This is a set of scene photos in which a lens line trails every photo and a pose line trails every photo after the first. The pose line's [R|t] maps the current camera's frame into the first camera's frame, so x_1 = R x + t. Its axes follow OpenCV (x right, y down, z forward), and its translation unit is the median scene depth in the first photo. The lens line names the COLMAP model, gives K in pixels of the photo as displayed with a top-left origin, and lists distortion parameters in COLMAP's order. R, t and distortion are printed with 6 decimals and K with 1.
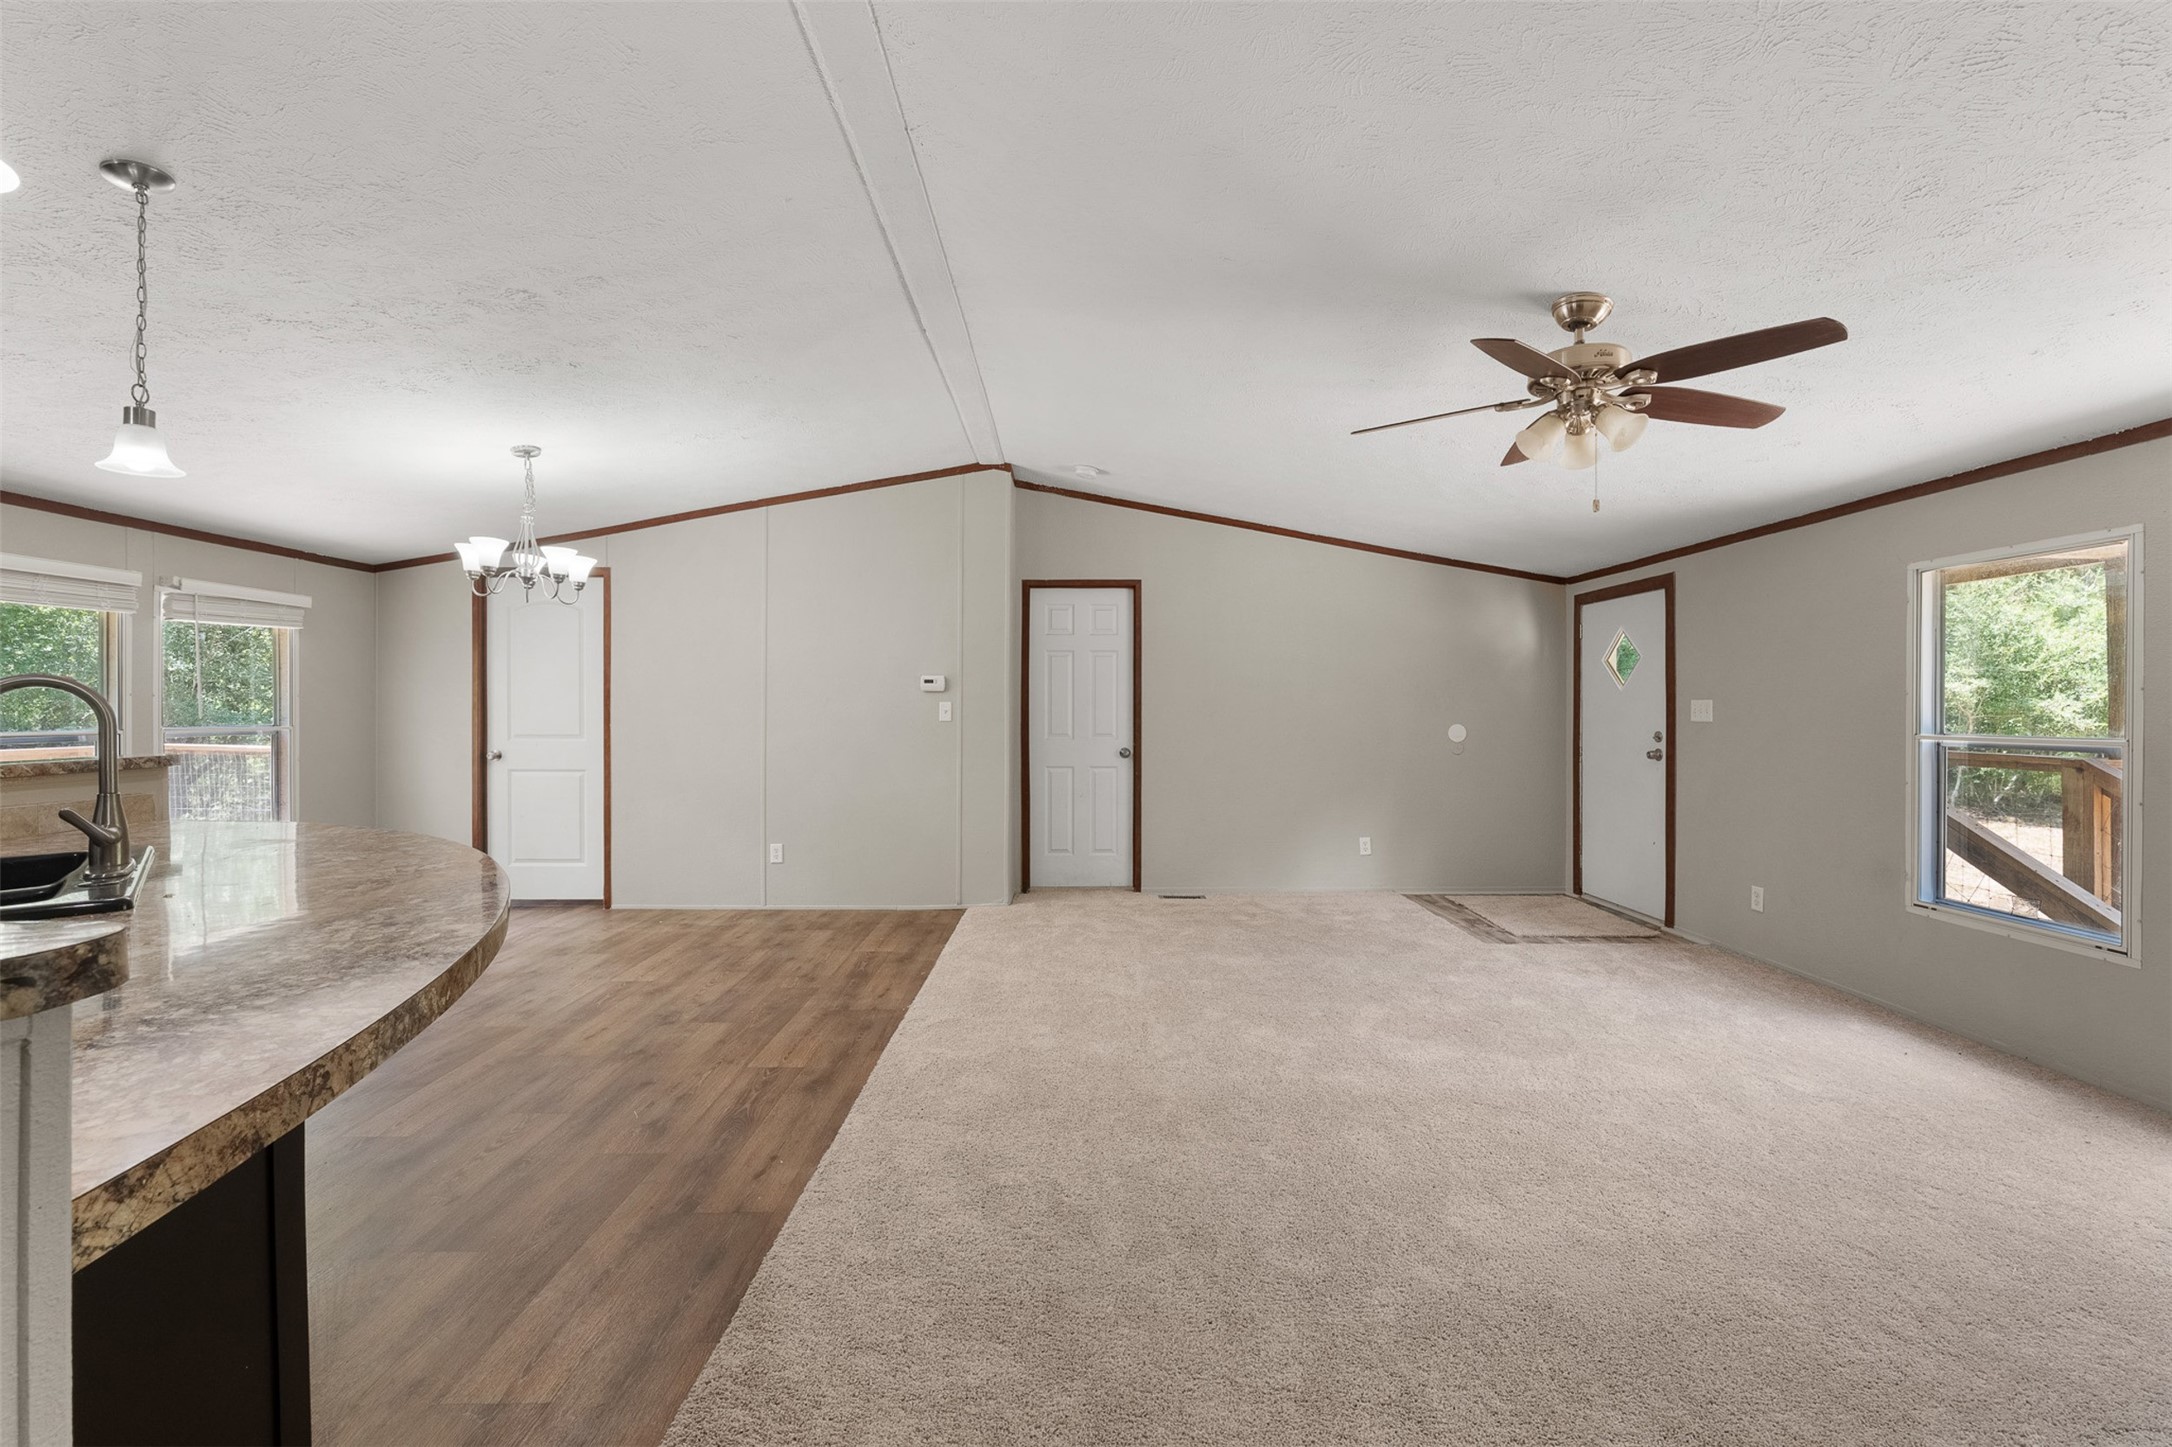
lens RADIAL K [[888.9, 0, 1087.6], [0, 888.9, 717.4], [0, 0, 1]] dist [-0.009401, -0.000235]
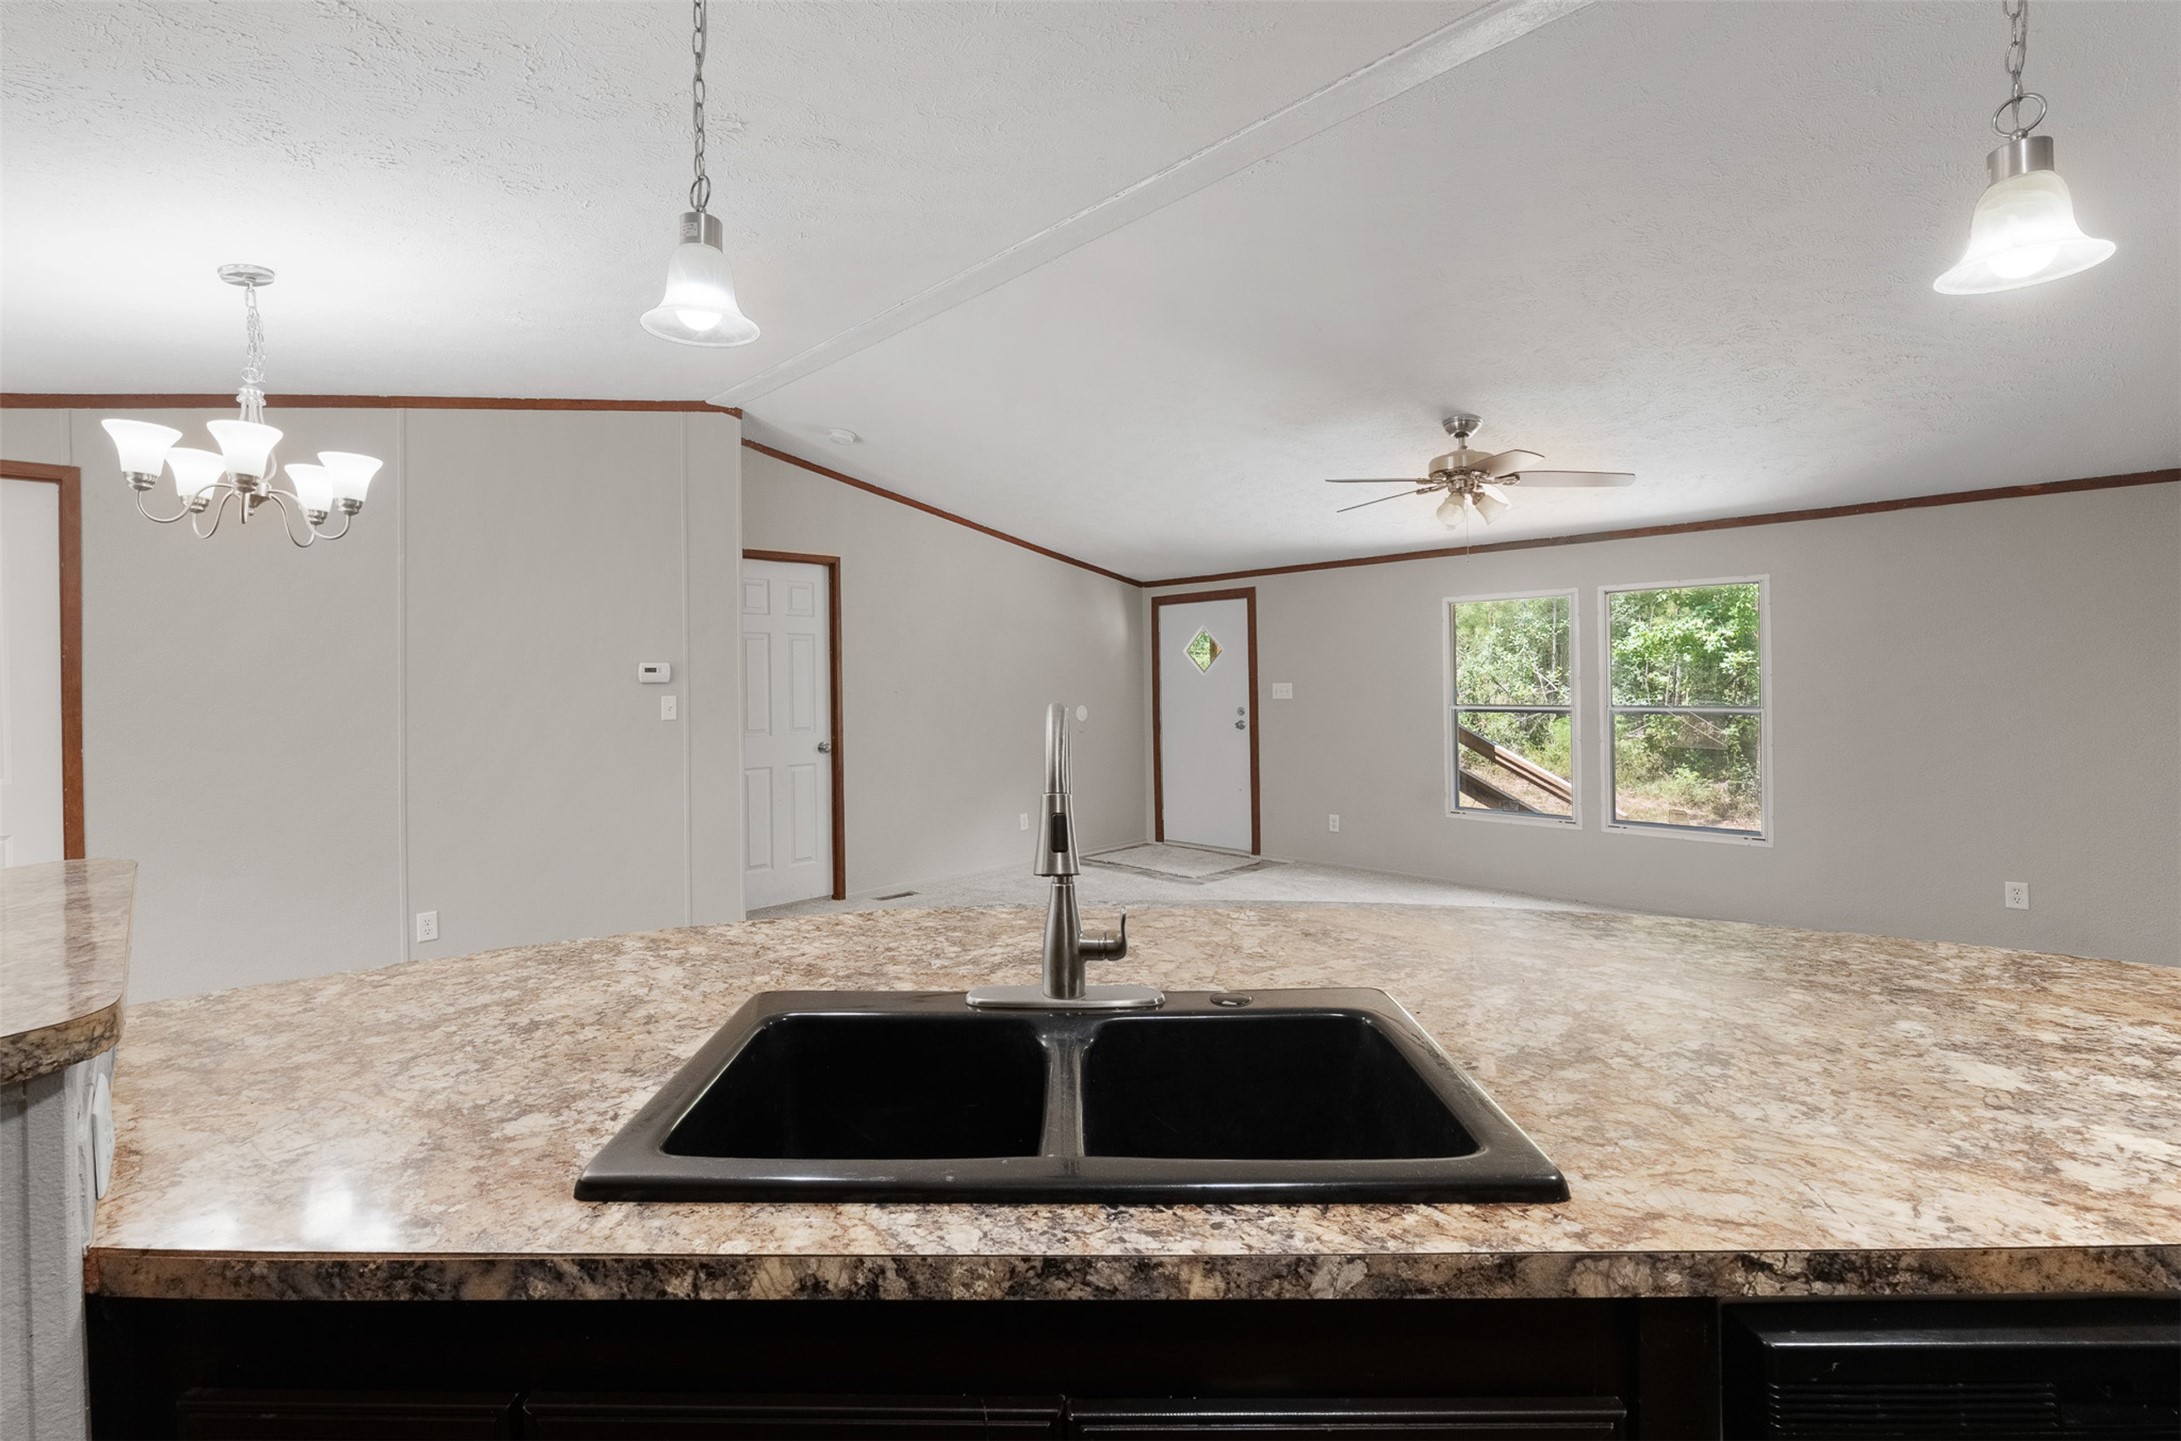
lens RADIAL K [[954.0, 0, 1051.0], [0, 954.0, 685.2], [0, 0, 1]] dist [-0.009422, 0.000481]
pose [[0.731889, -0.014052, 0.681279, -0.488164], [0.021783, 0.999759, -0.002781, -0.017331], [-0.681076, 0.016876, 0.732018, 0.149800]]
